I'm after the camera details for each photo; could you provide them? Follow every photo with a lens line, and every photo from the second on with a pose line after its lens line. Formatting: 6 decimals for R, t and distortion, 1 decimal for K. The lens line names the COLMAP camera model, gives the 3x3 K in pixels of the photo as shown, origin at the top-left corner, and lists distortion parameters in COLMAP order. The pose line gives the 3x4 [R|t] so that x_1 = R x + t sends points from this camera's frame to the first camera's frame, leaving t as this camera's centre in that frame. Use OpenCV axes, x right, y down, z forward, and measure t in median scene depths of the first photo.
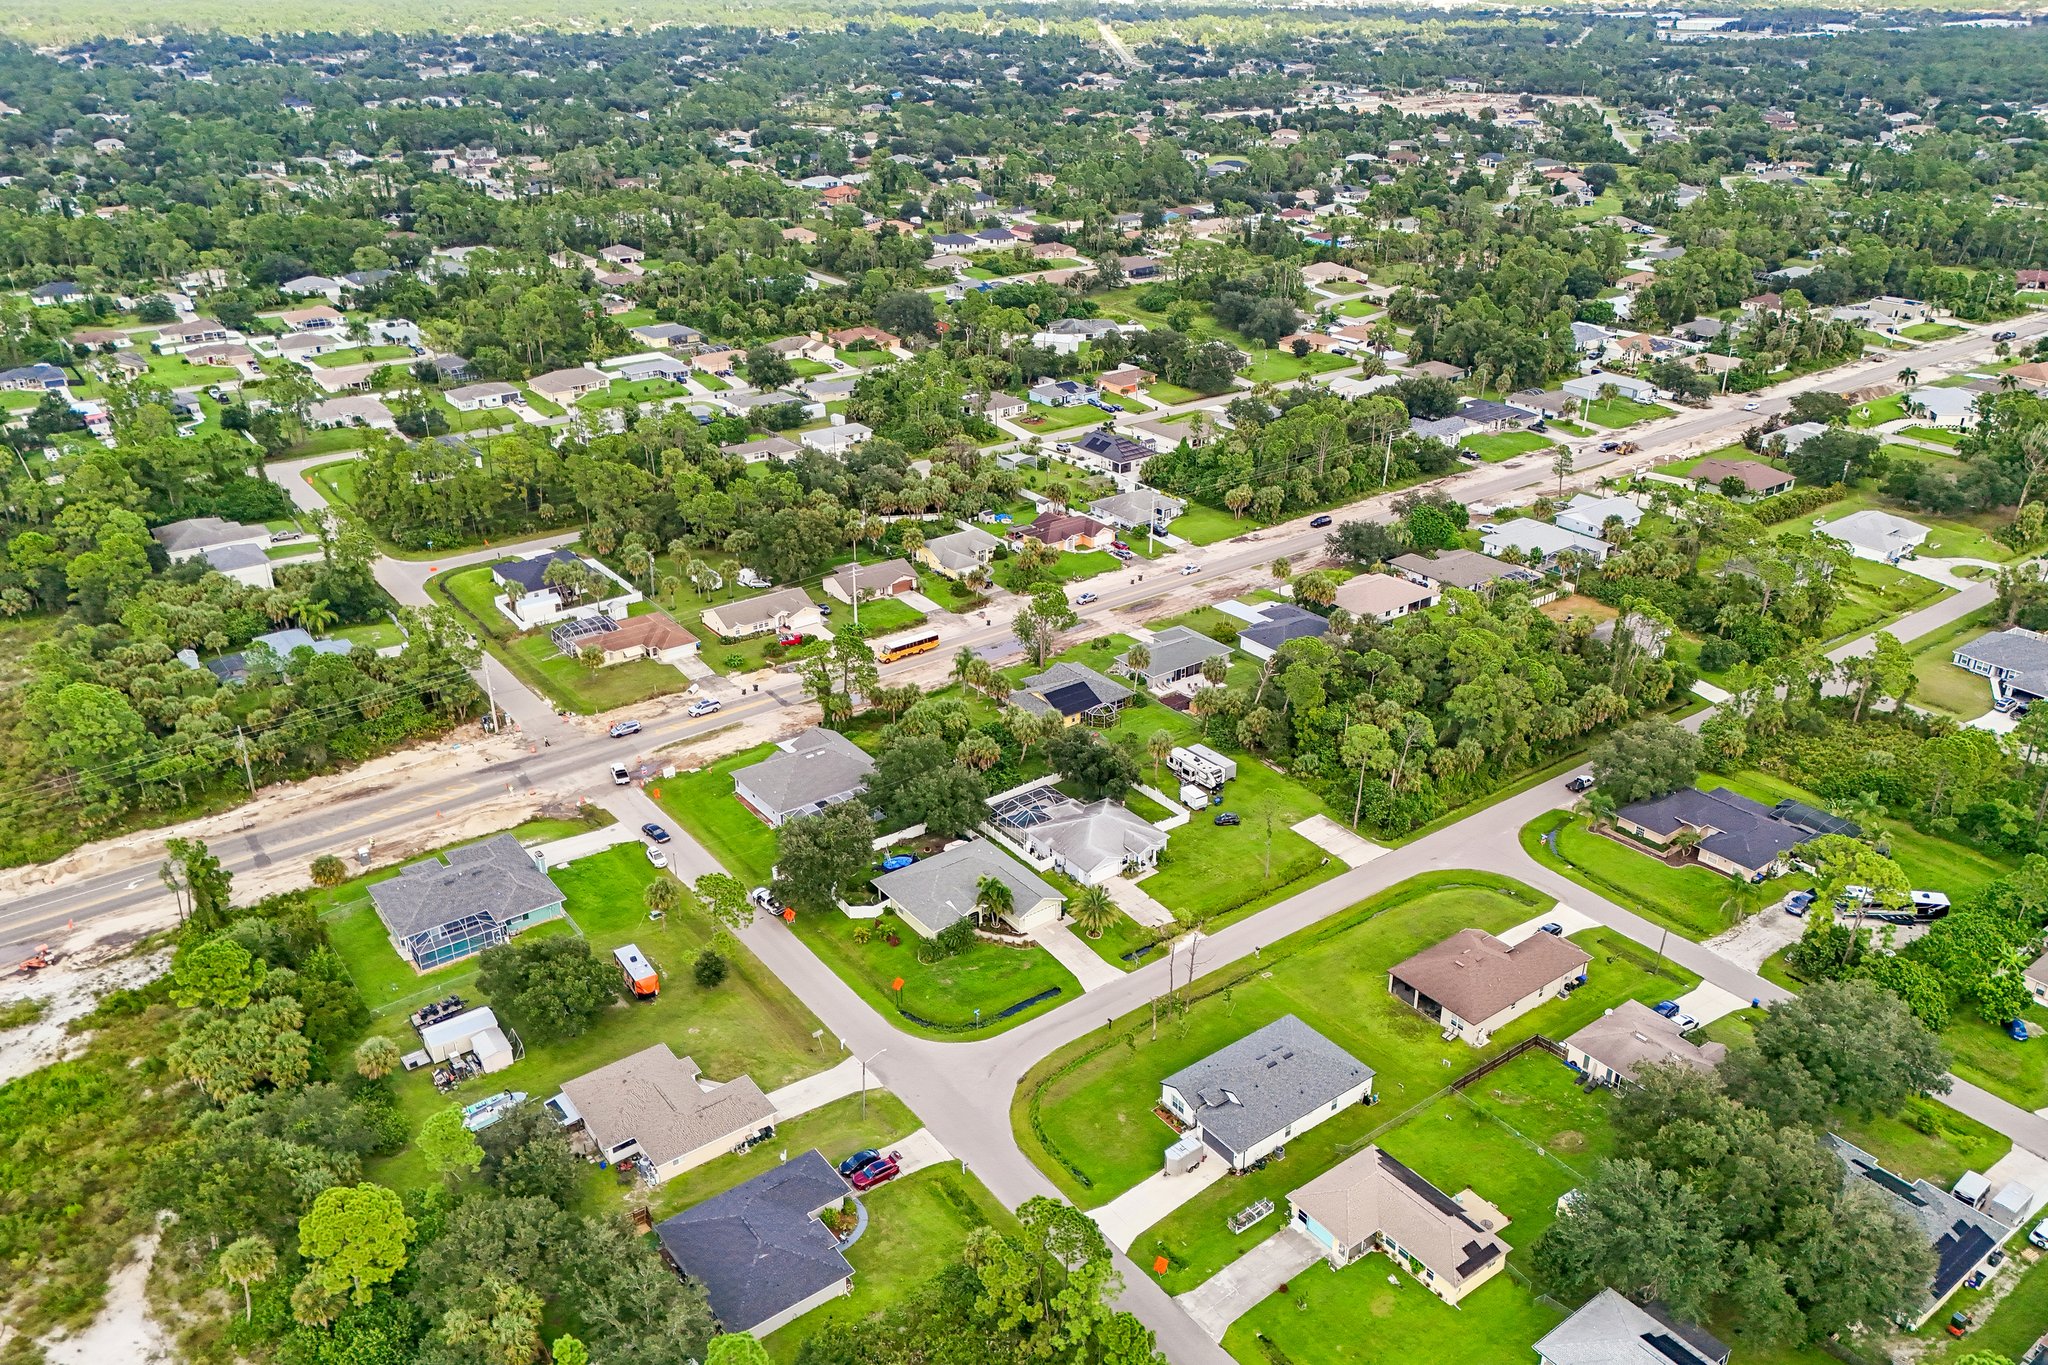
lens RADIAL K [[1530.9, 0, 1020.8], [0, 1530.9, 689.2], [0, 0, 1]] dist [0.074573, -0.067066]
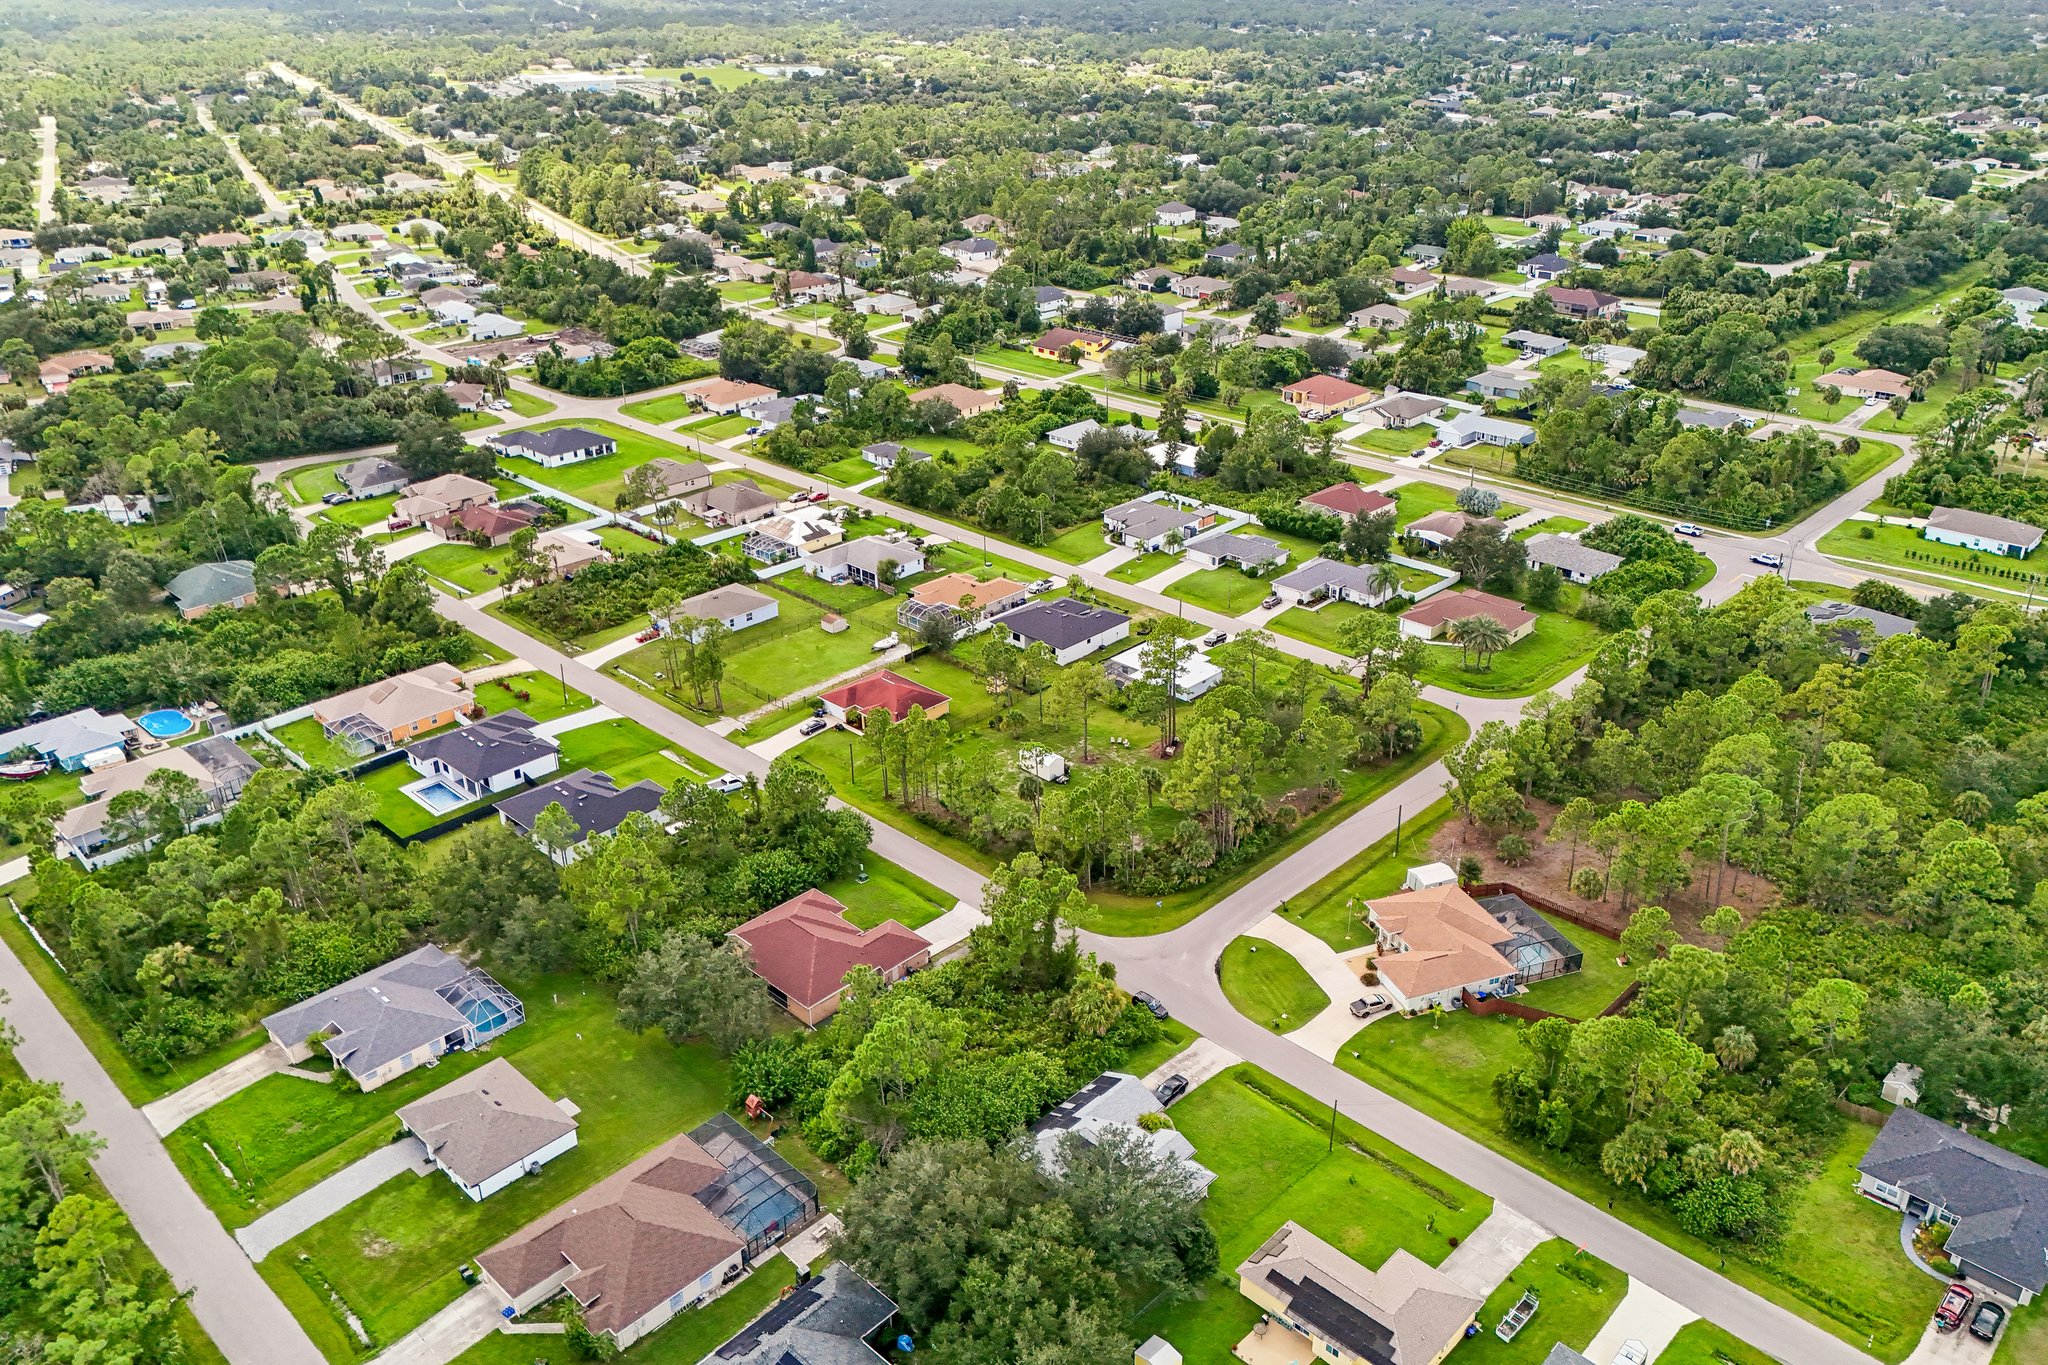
lens RADIAL K [[1530.9, 0, 1016.5], [0, 1530.9, 681.3], [0, 0, 1]] dist [0.074573, -0.067066]
pose [[-0.986735, 0.081113, -0.140624, 0.296338], [-0.058836, 0.628654, 0.775457, -0.315390], [0.151304, 0.773444, -0.615542, 0.686446]]
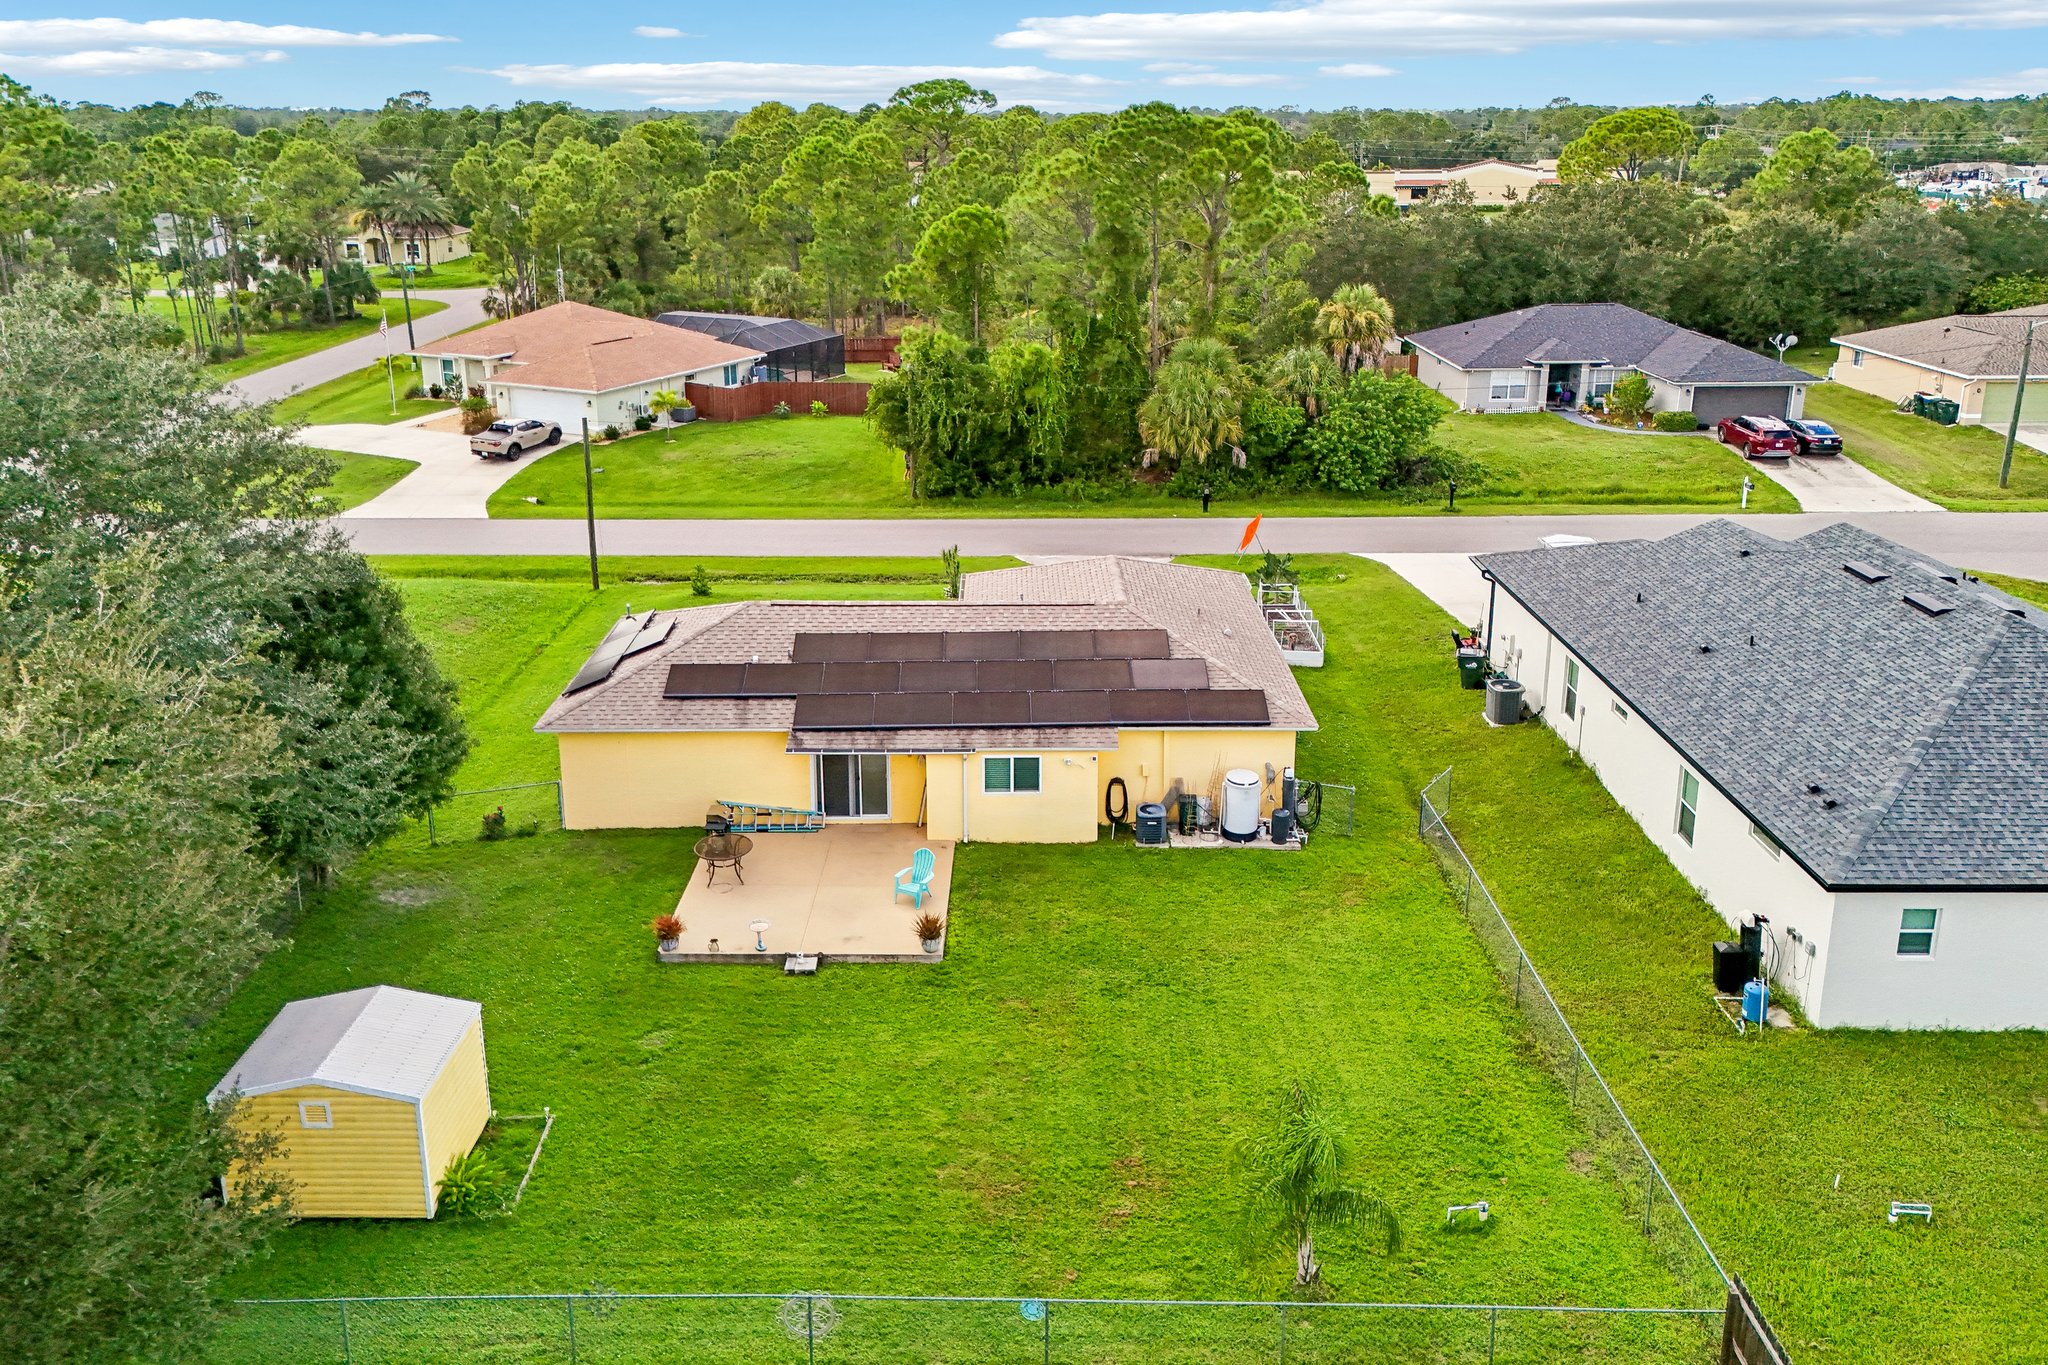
lens RADIAL K [[1530.9, 0, 1008.2], [0, 1530.9, 664.5], [0, 0, 1]] dist [0.074573, -0.067066]
pose [[-0.593463, 0.250045, -0.765036, 0.241565], [-0.345268, 0.779527, 0.522616, 0.110451], [0.727044, 0.574295, -0.376288, 0.606941]]
